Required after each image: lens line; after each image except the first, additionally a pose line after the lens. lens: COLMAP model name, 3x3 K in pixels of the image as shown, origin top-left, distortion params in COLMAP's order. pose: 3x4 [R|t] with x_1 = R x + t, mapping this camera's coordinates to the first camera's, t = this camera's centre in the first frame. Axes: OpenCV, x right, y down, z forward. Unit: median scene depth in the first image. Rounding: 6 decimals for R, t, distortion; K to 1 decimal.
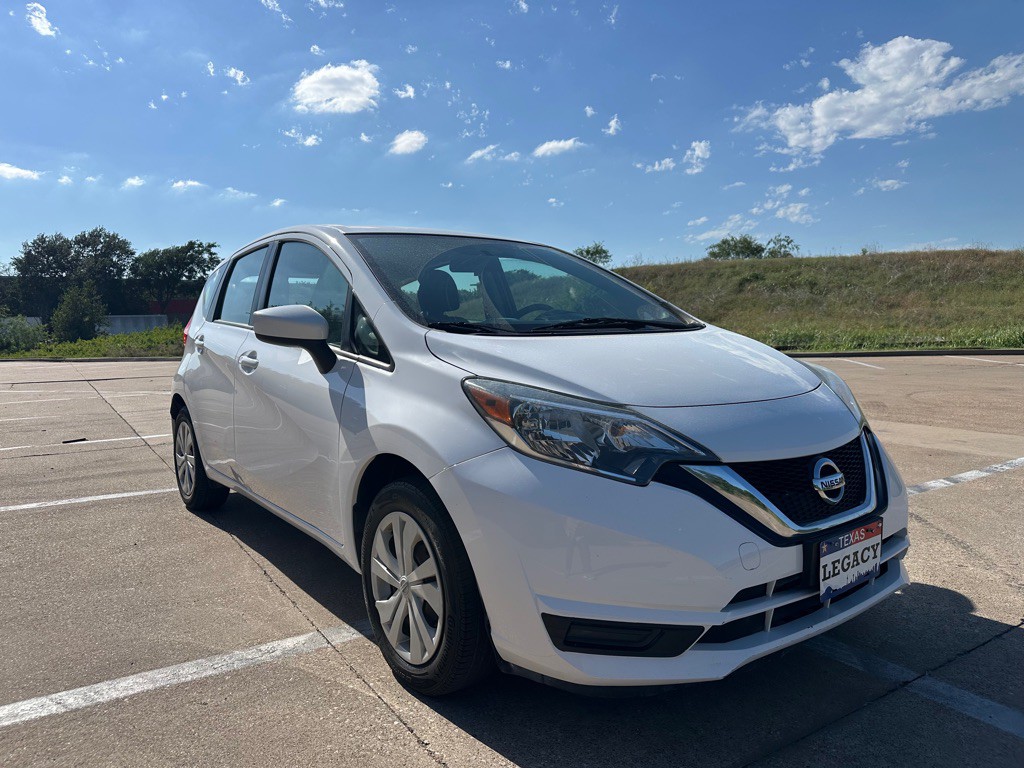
lens RADIAL K [[726.0, 0, 501.3], [0, 726.0, 386.6], [0, 0, 1]] dist [0.017781, -0.025689]
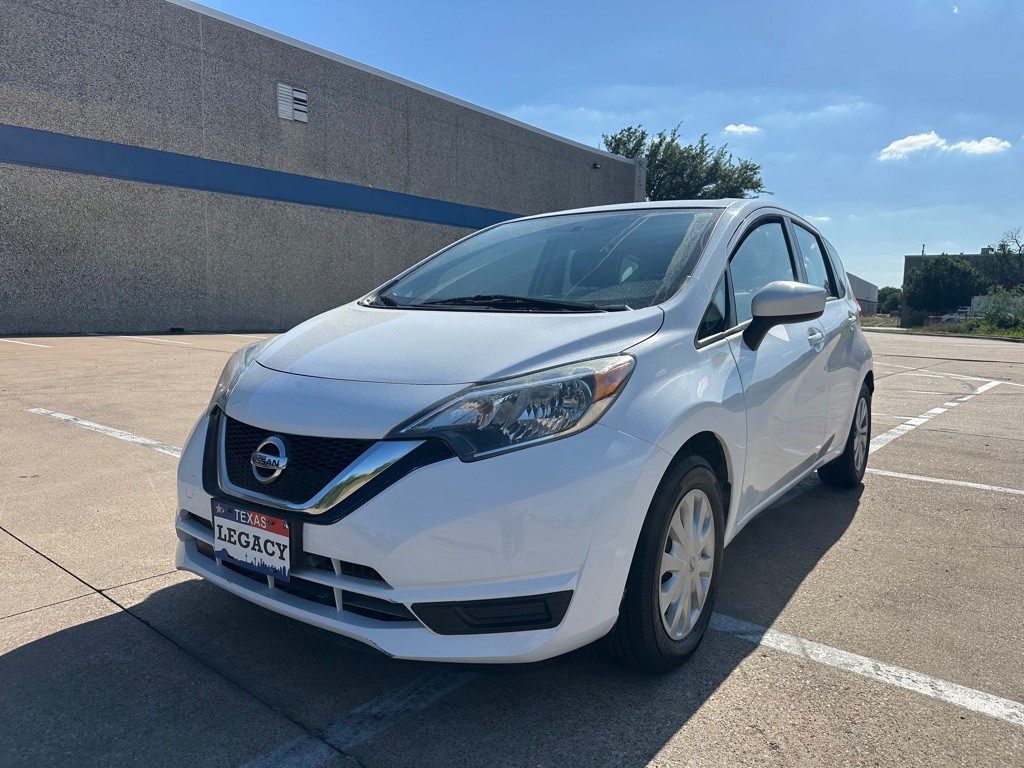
lens RADIAL K [[726.0, 0, 509.5], [0, 726.0, 379.5], [0, 0, 1]] dist [0.017781, -0.025689]
pose [[0.311429, 0.121978, -0.942408, 1.063371], [-0.103490, 0.990182, 0.093962, -0.076178], [0.944617, 0.068267, 0.320995, 0.712704]]
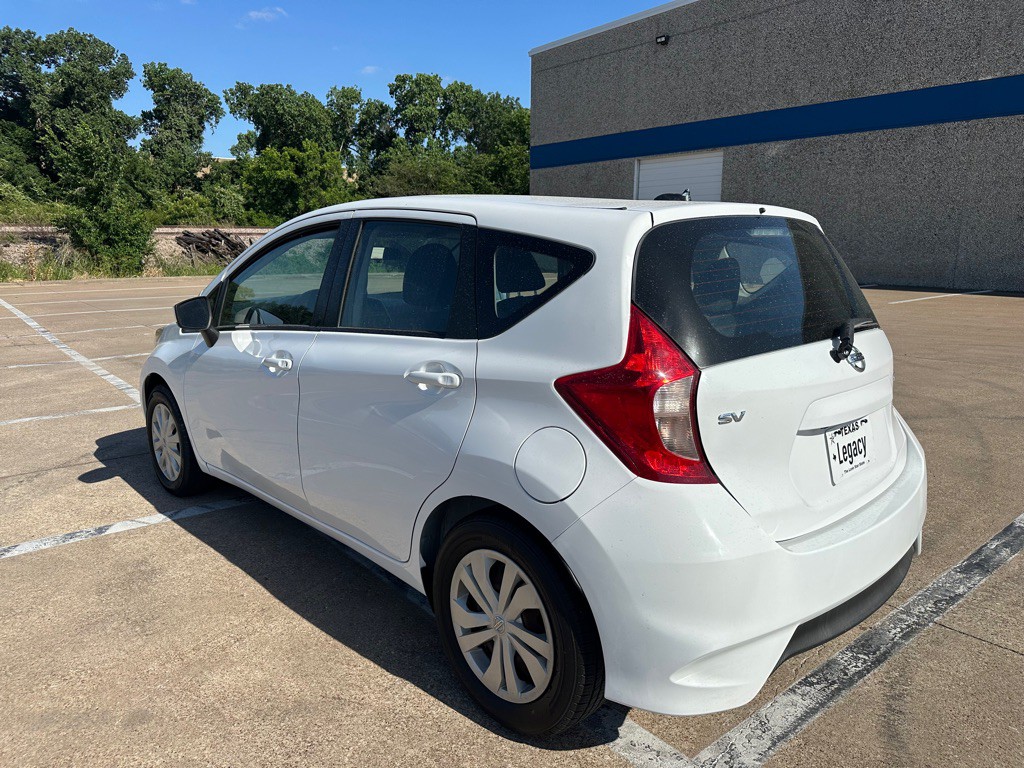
lens RADIAL K [[716.3, 0, 503.1], [0, 716.3, 382.6], [0, 0, 1]] dist [0.031646, -0.036843]
pose [[-0.991977, 0.044240, -0.118423, -0.087708], [0.009354, 0.959885, 0.280238, -0.342869], [0.126070, 0.276882, -0.952598, 2.583632]]
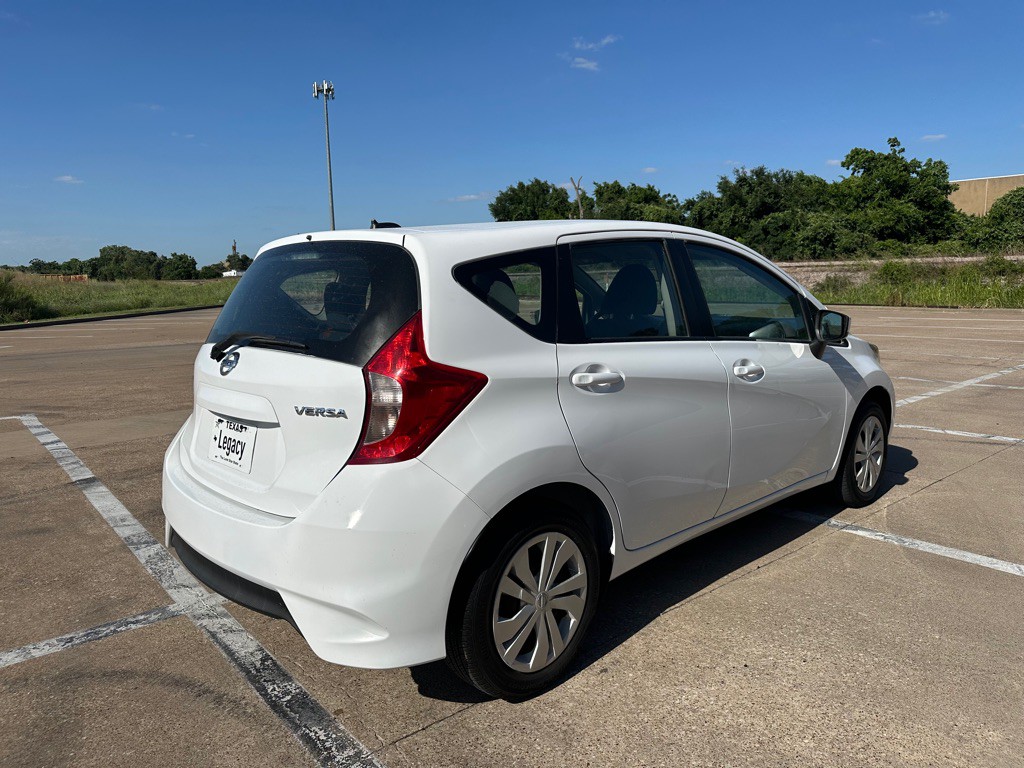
lens RADIAL K [[716.3, 0, 507.8], [0, 716.3, 380.7], [0, 0, 1]] dist [0.031646, -0.036843]
pose [[-0.133746, -0.118690, 0.983883, -1.437546], [0.106216, 0.985367, 0.133307, -0.214511], [-0.985307, 0.122333, -0.119182, 1.685375]]
